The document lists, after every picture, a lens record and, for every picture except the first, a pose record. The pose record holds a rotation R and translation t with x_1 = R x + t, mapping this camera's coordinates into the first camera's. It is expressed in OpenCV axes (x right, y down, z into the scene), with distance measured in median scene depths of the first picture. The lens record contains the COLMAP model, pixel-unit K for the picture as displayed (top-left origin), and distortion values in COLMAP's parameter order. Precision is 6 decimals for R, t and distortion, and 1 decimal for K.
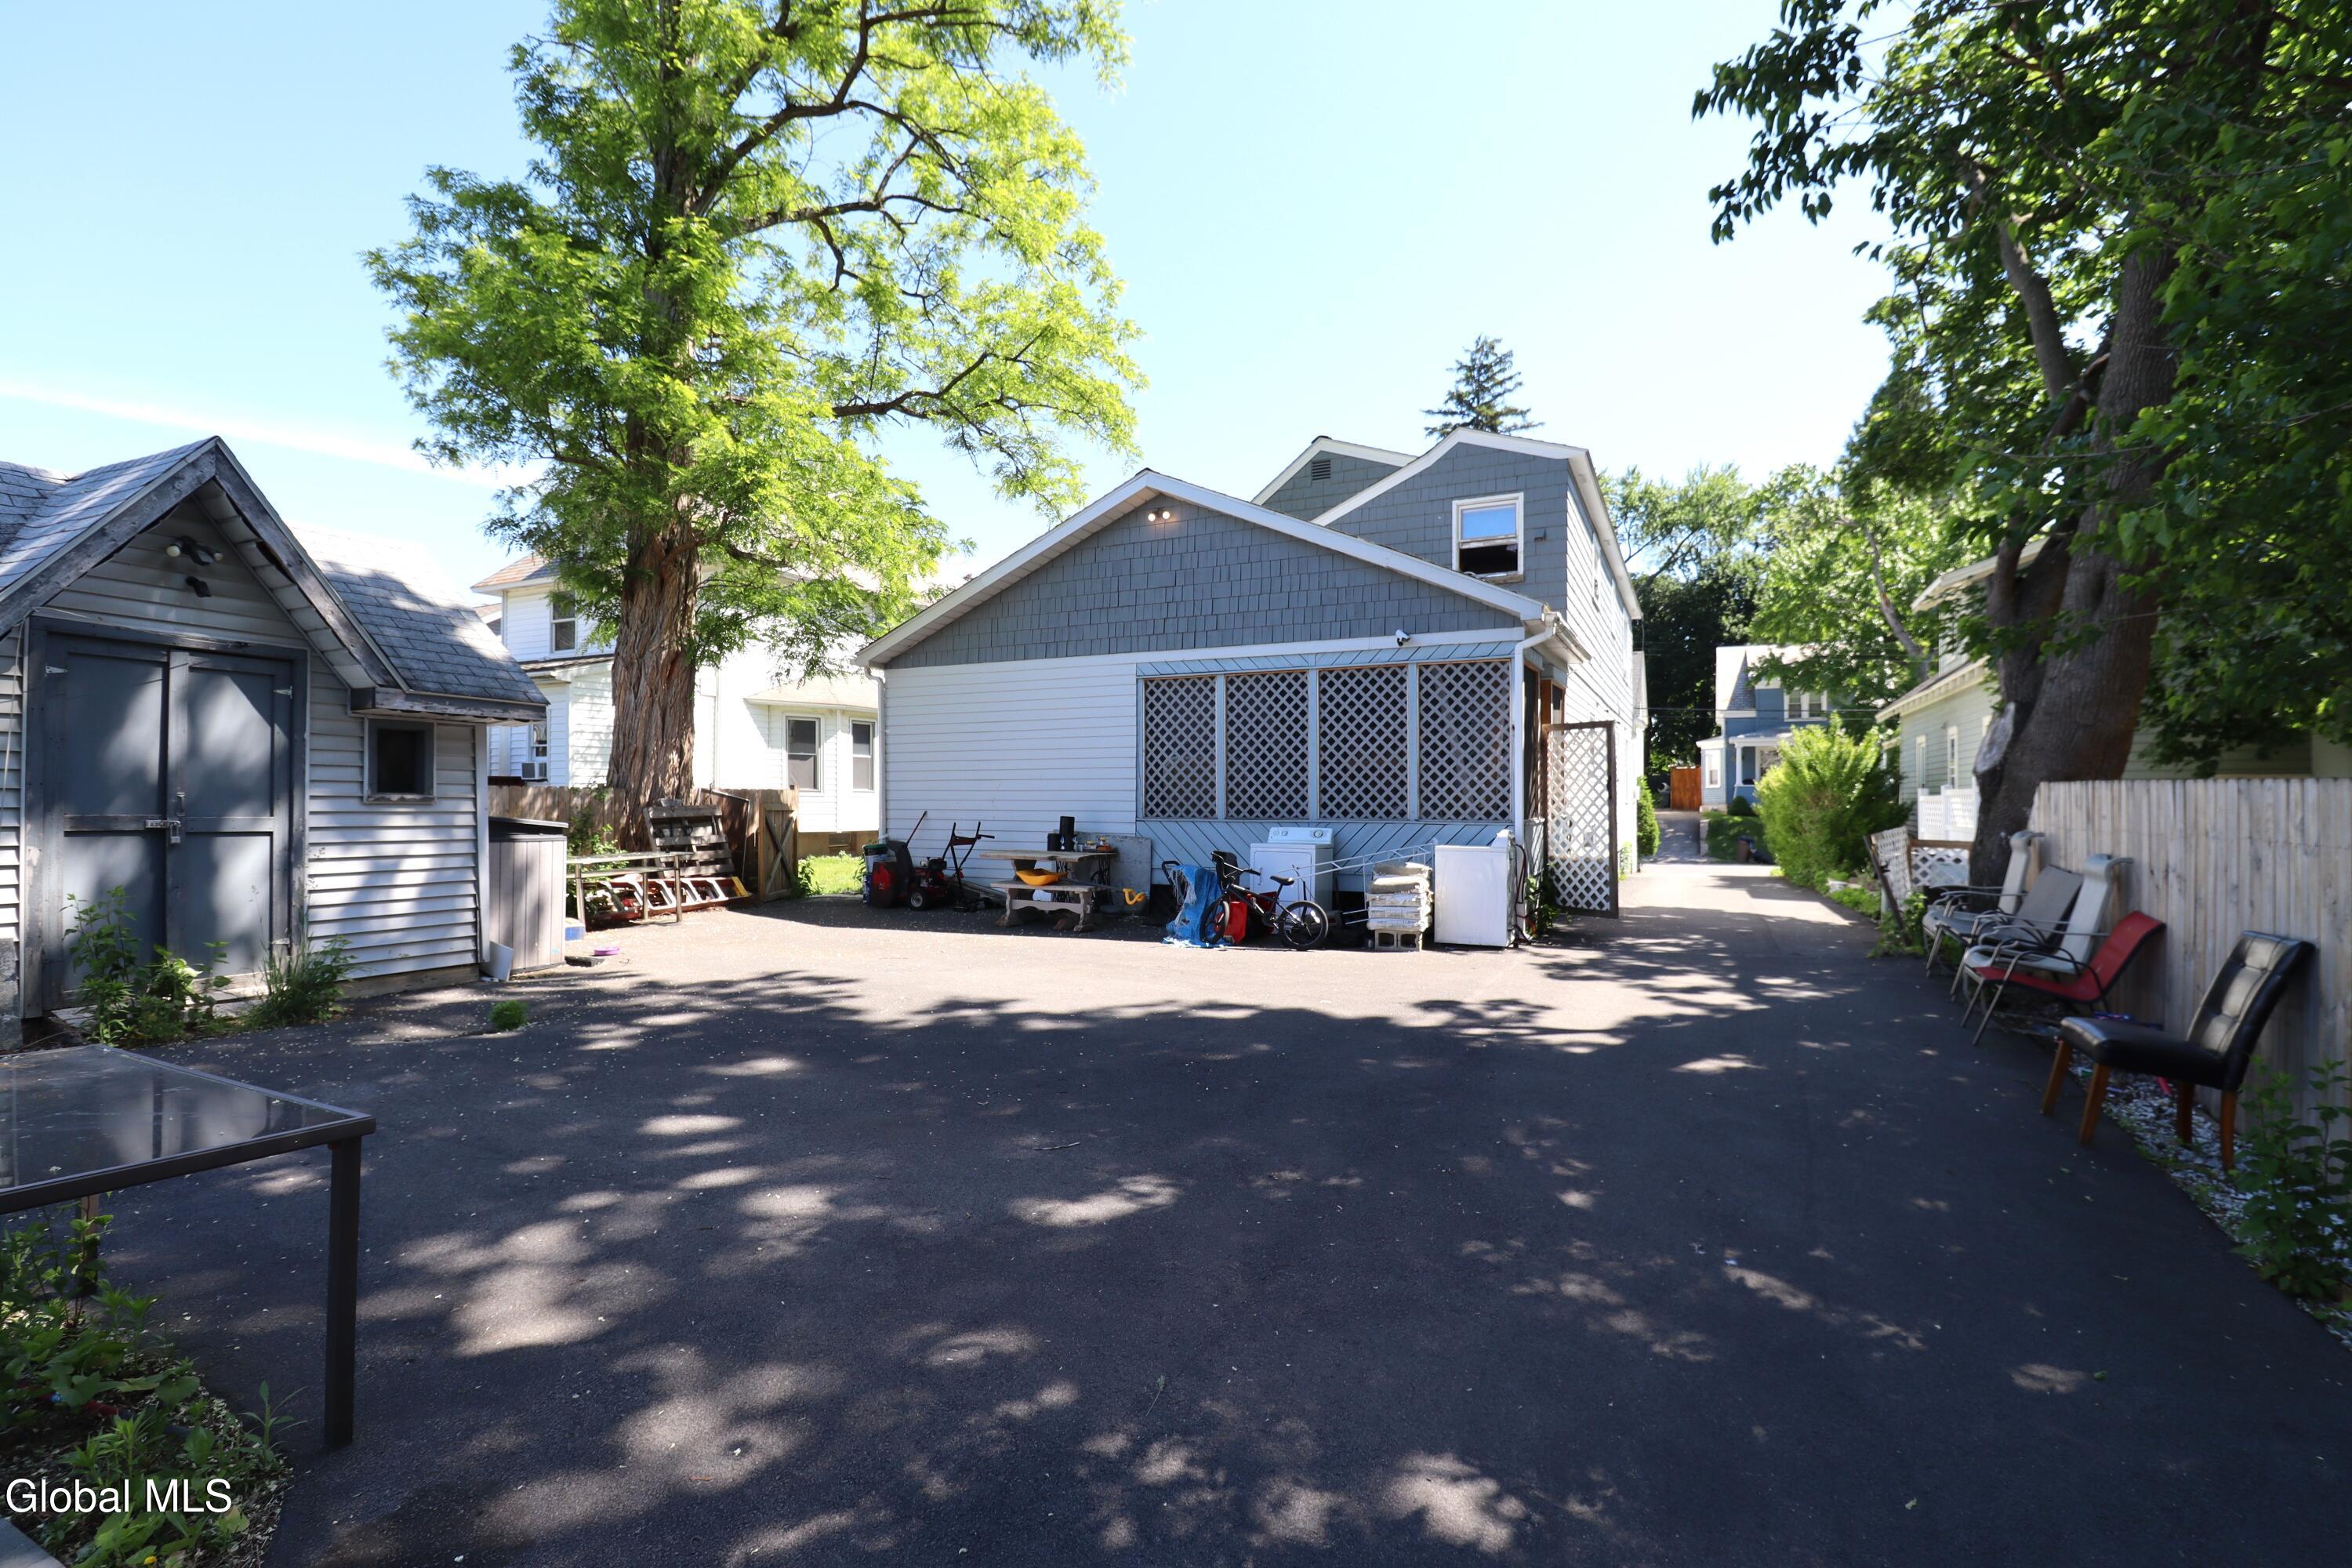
lens RADIAL K [[1106.8, 0, 1174.0], [0, 1106.8, 795.2], [0, 0, 1]] dist [-0.011303, -0.006865]
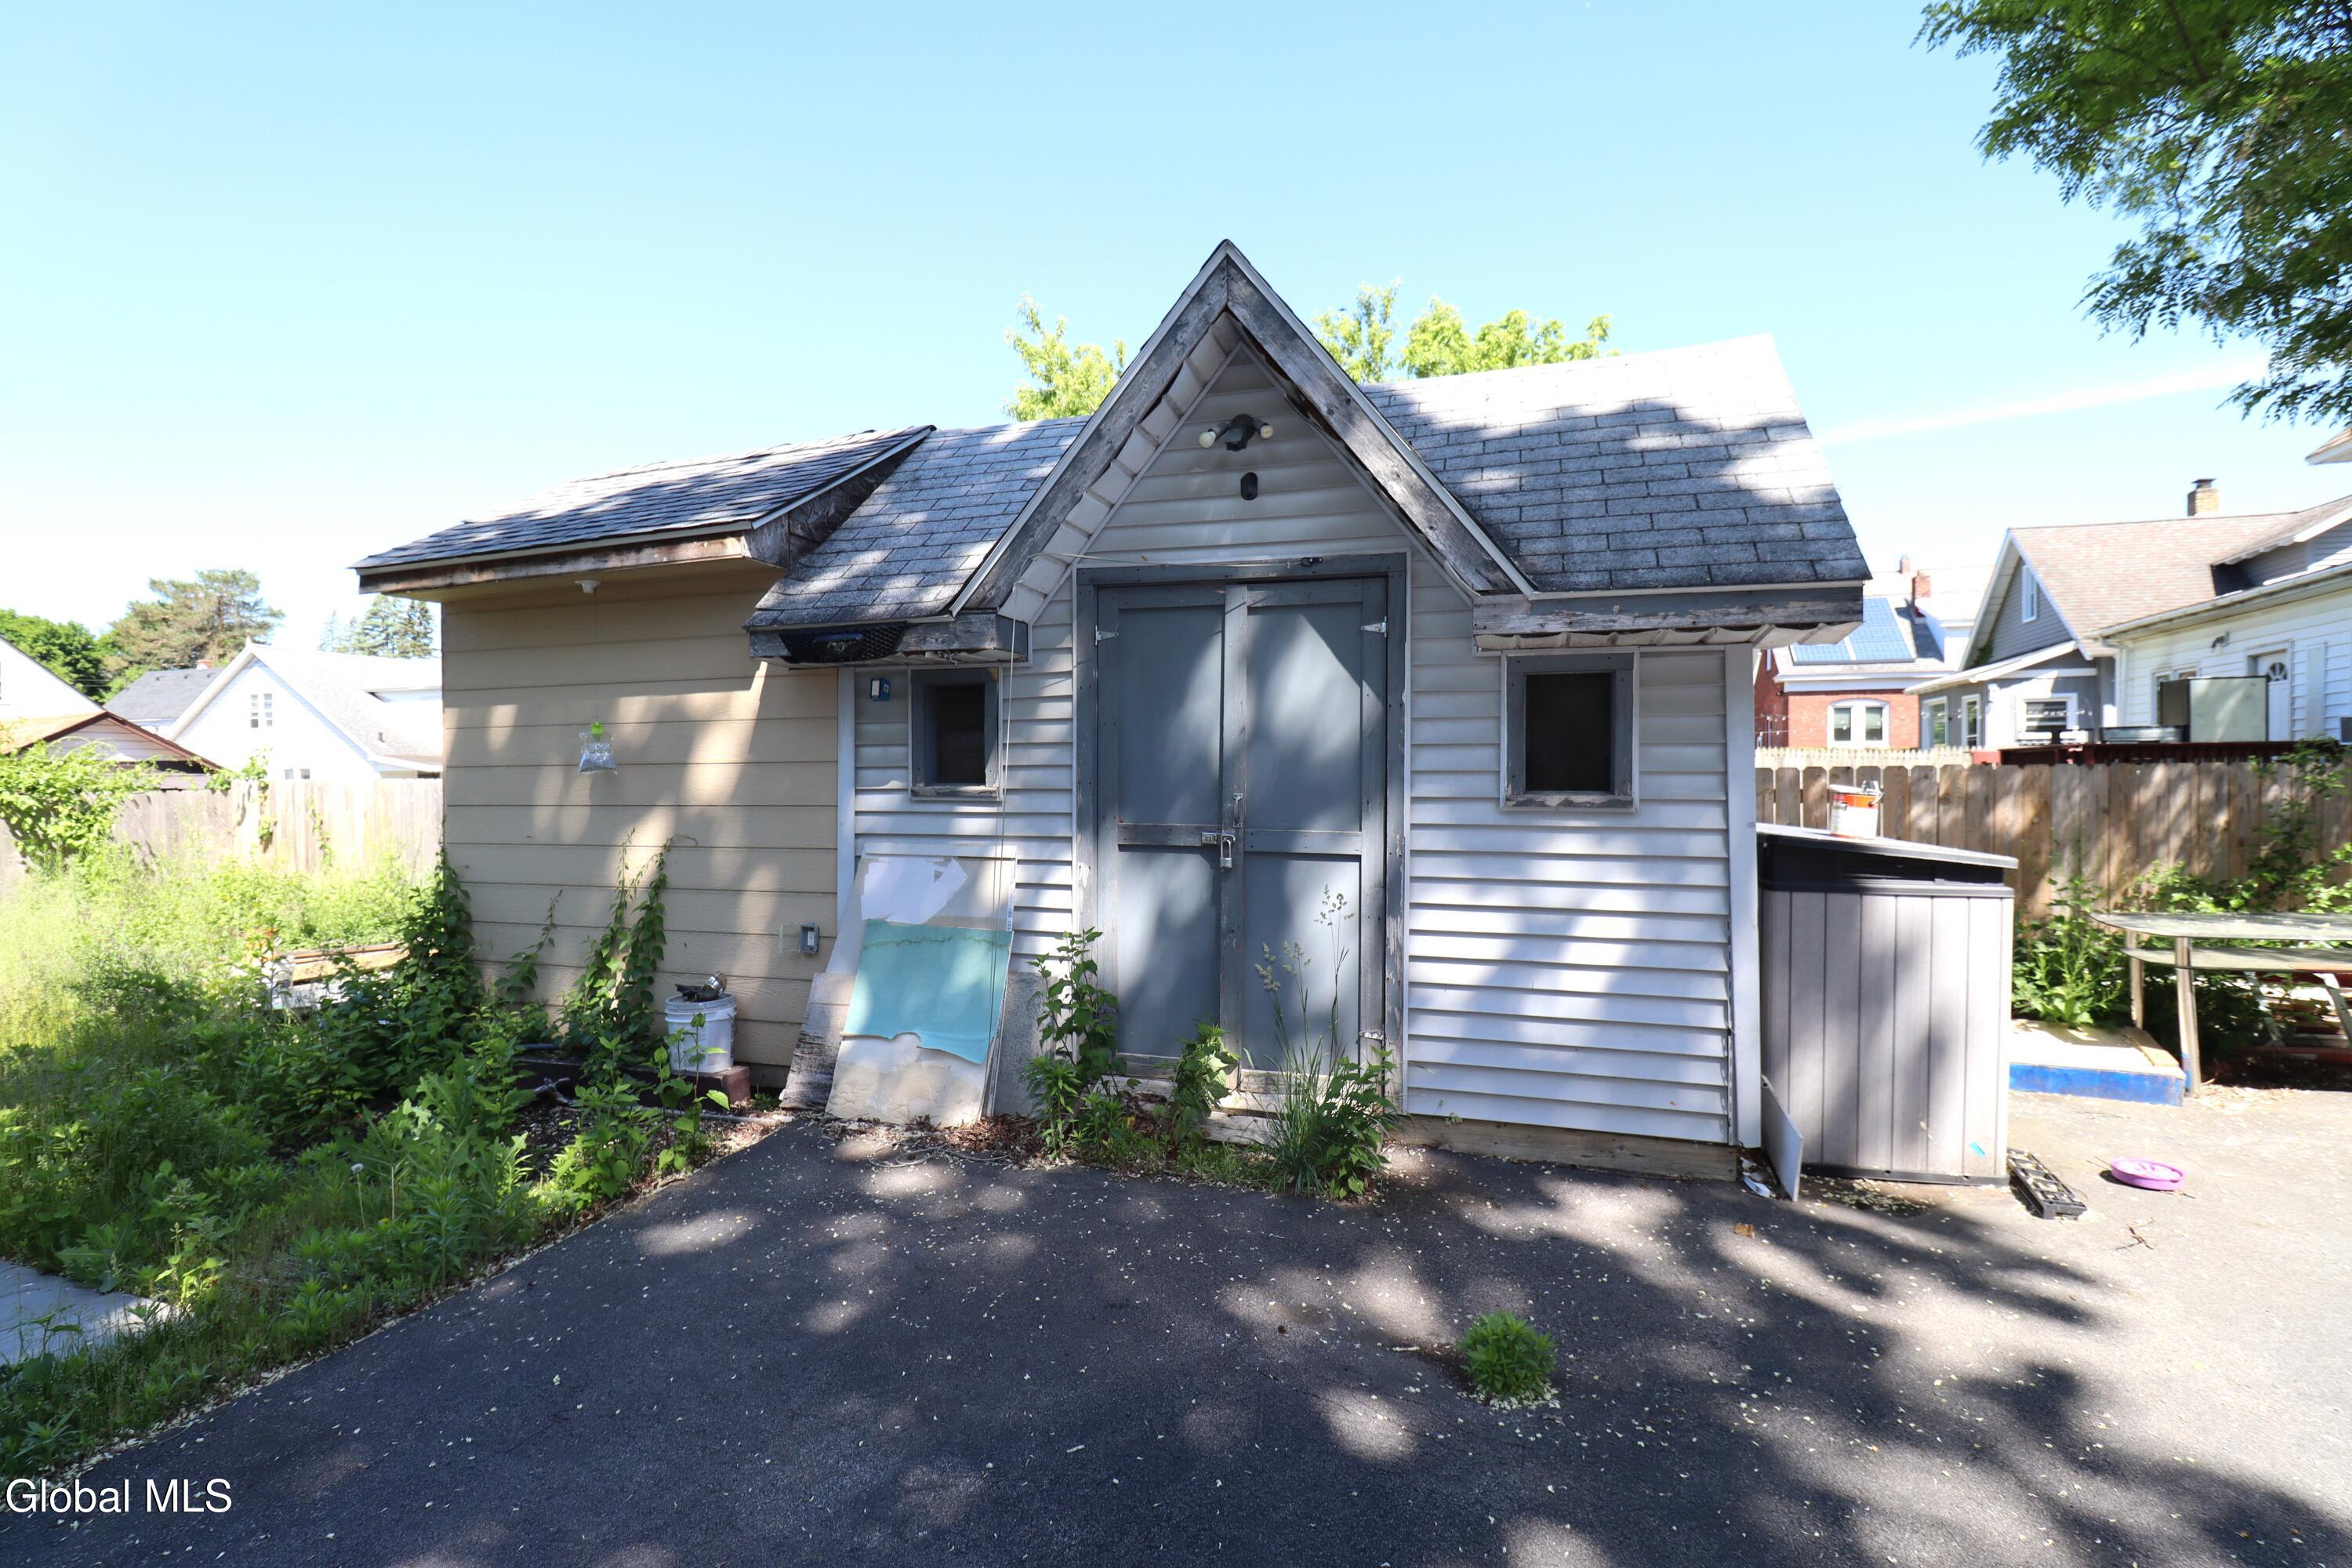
lens RADIAL K [[1106.8, 0, 1171.0], [0, 1106.8, 784.8], [0, 0, 1]] dist [-0.011303, -0.006865]
pose [[0.094699, 0.008274, -0.995472, -0.205148], [0.010815, 0.999898, 0.009339, -0.013386], [0.995447, -0.011651, 0.094600, 0.814443]]
